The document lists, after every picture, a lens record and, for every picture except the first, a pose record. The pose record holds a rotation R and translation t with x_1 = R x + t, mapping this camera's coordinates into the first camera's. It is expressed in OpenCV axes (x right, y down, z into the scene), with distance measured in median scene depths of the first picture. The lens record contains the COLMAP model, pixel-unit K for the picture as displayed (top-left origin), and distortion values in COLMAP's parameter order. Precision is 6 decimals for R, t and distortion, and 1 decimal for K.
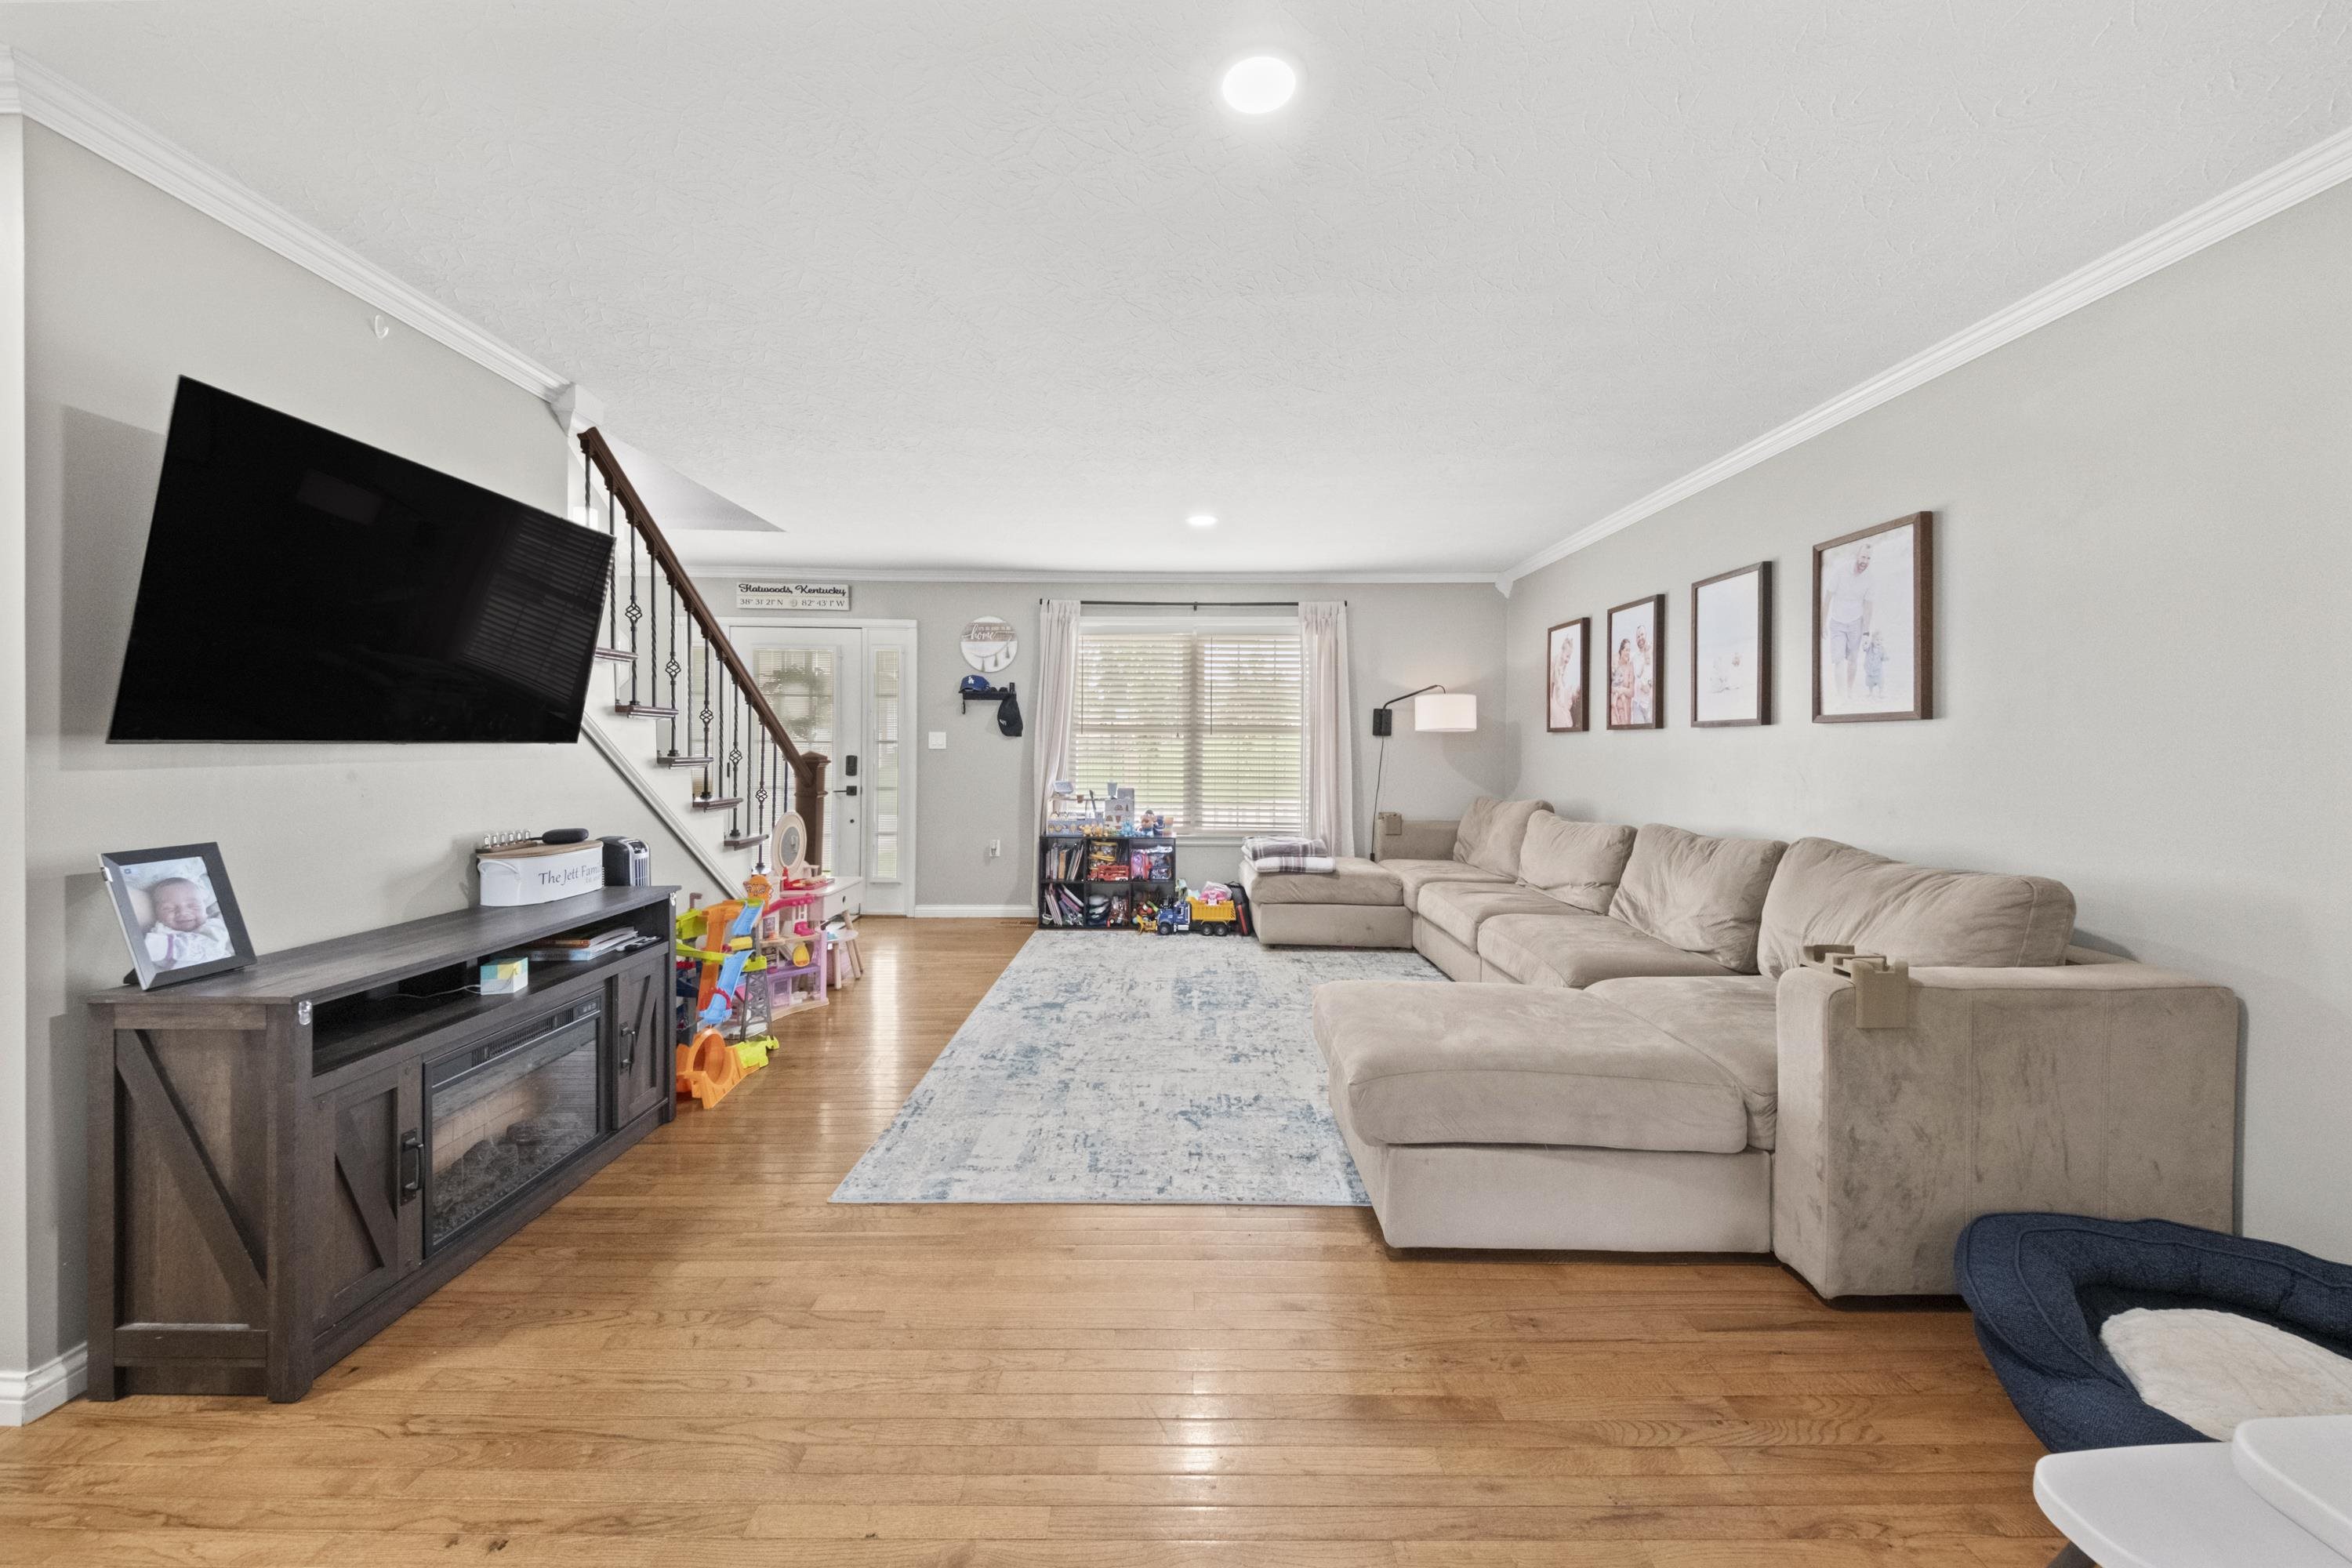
lens RADIAL K [[802.0, 0, 1167.9], [0, 802.0, 750.6], [0, 0, 1]] dist [0.001987, -0.000354]
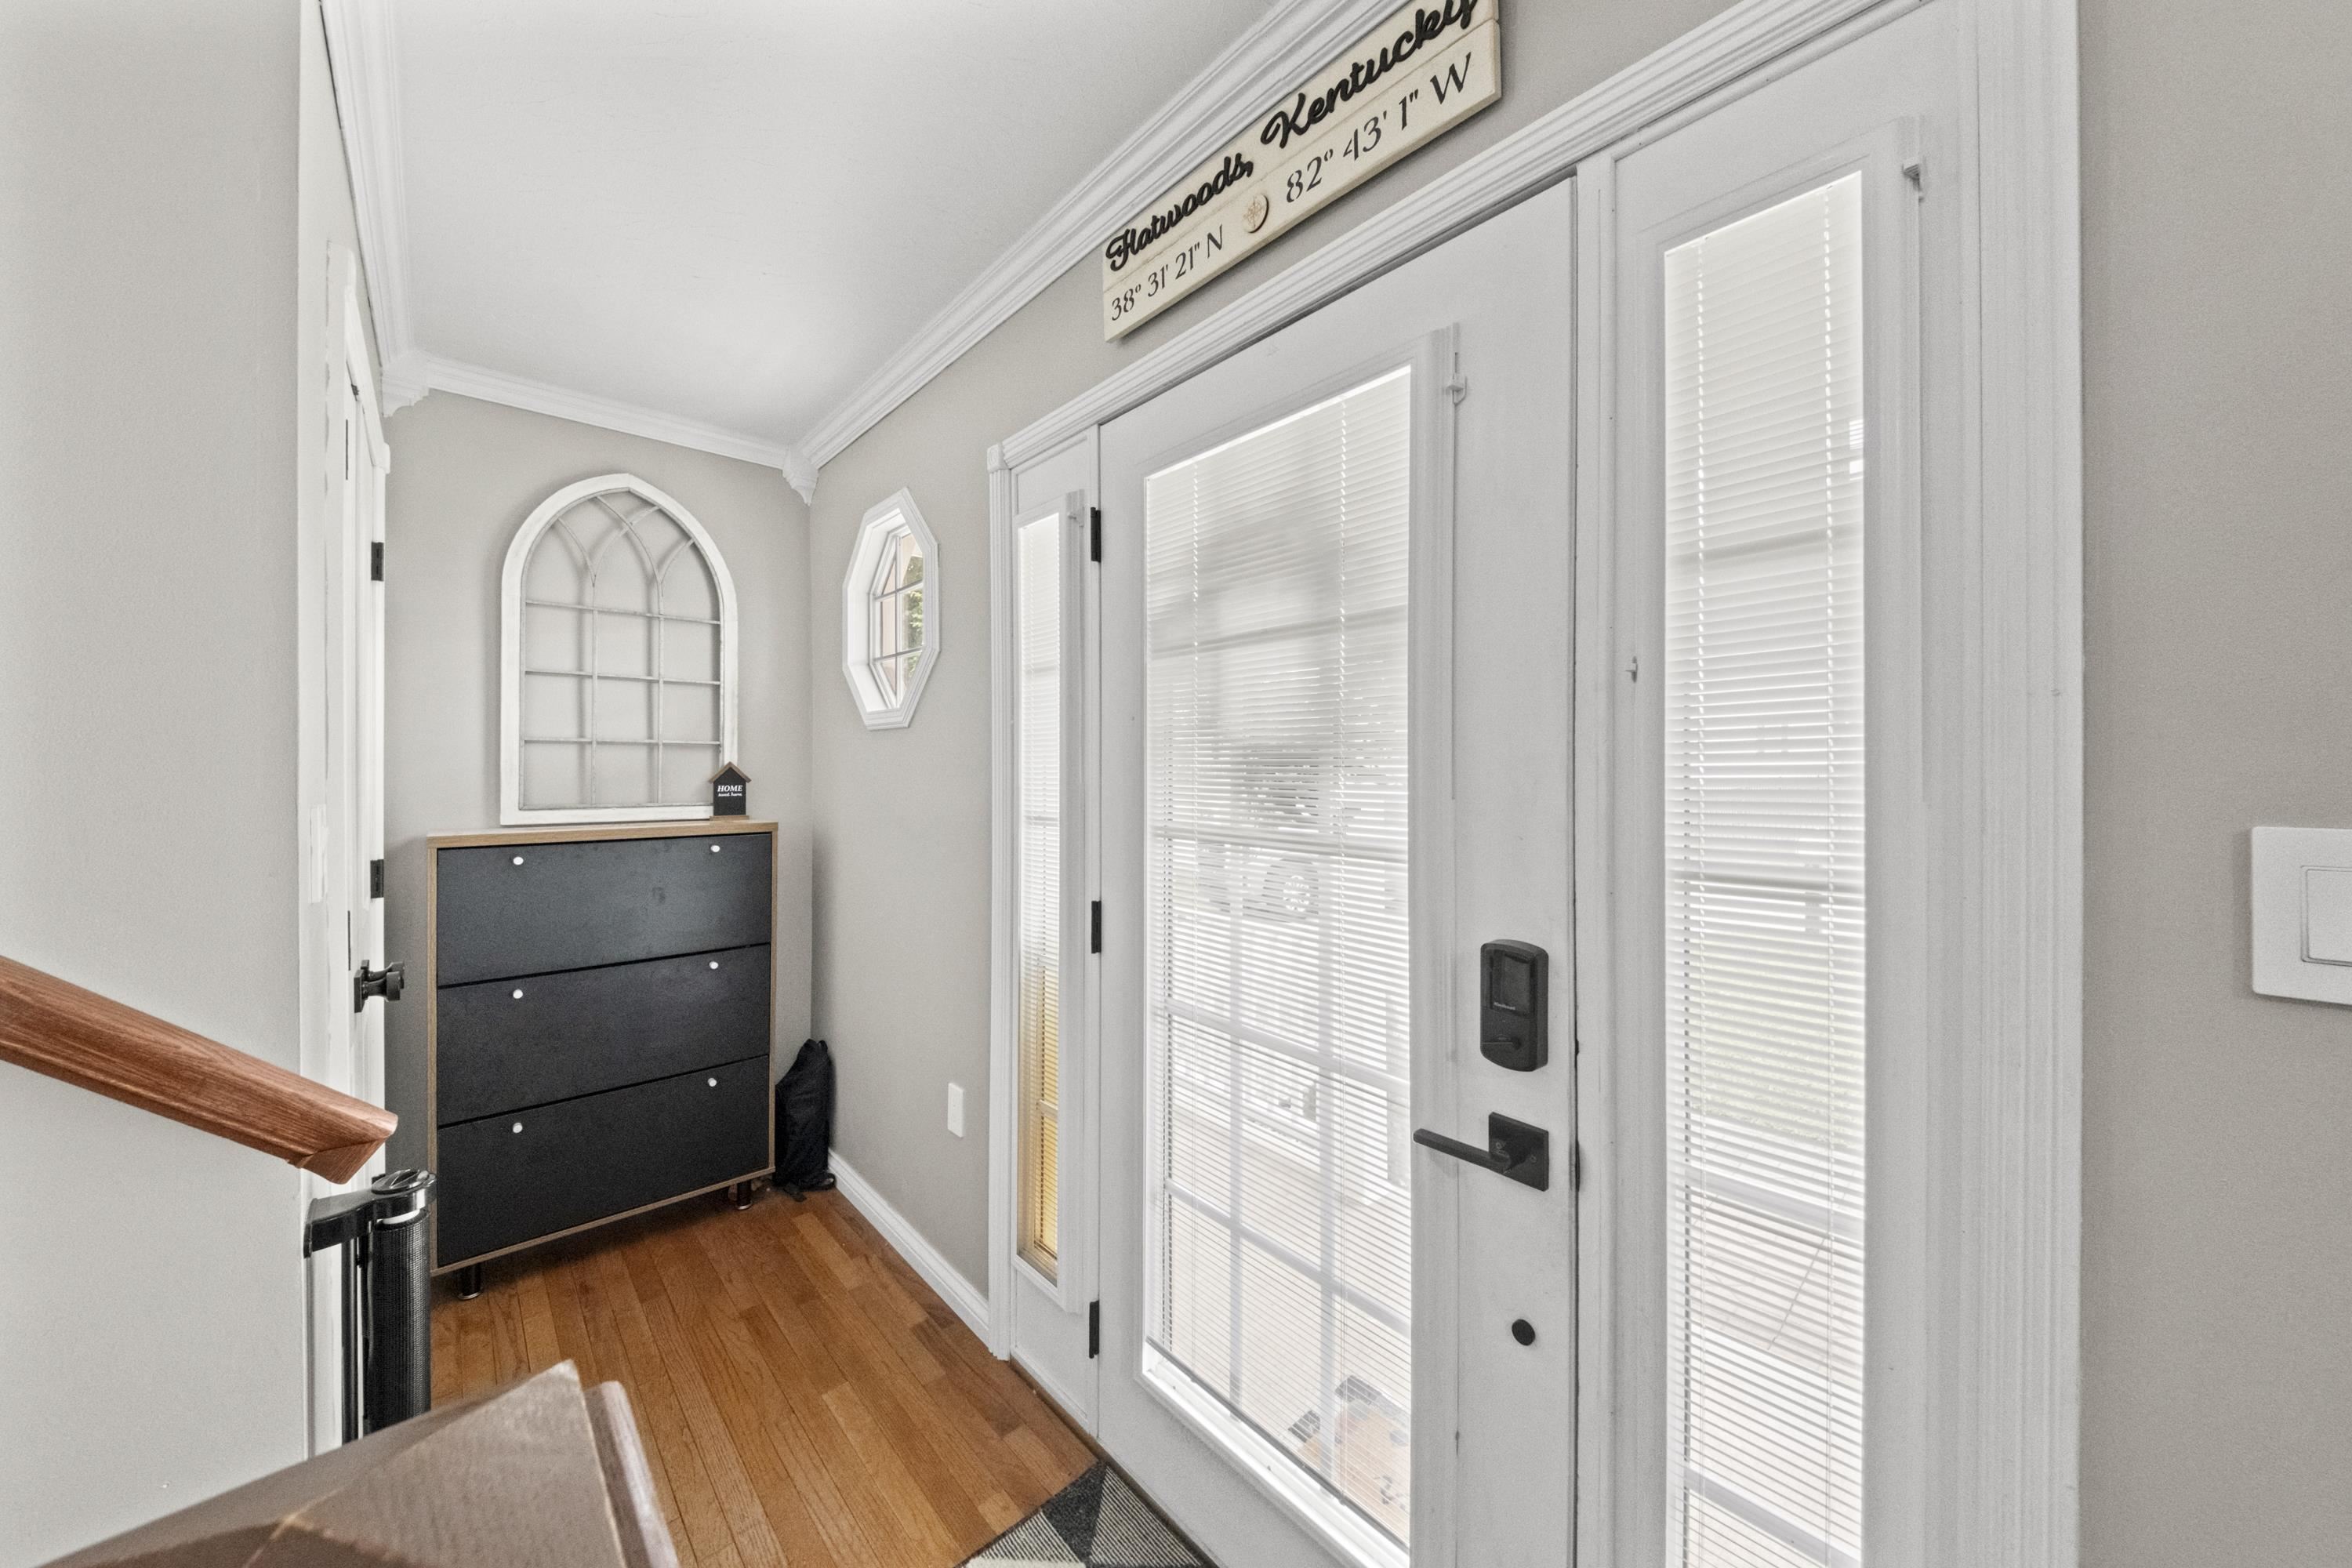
lens RADIAL K [[802.0, 0, 1187.7], [0, 802.0, 778.6], [0, 0, 1]] dist [0.001987, -0.000354]
pose [[0.682663, -0.001750, -0.730731, -0.318520], [-0.000659, 0.999995, -0.003011, -0.027790], [0.730733, 0.002537, 0.682659, 0.835314]]
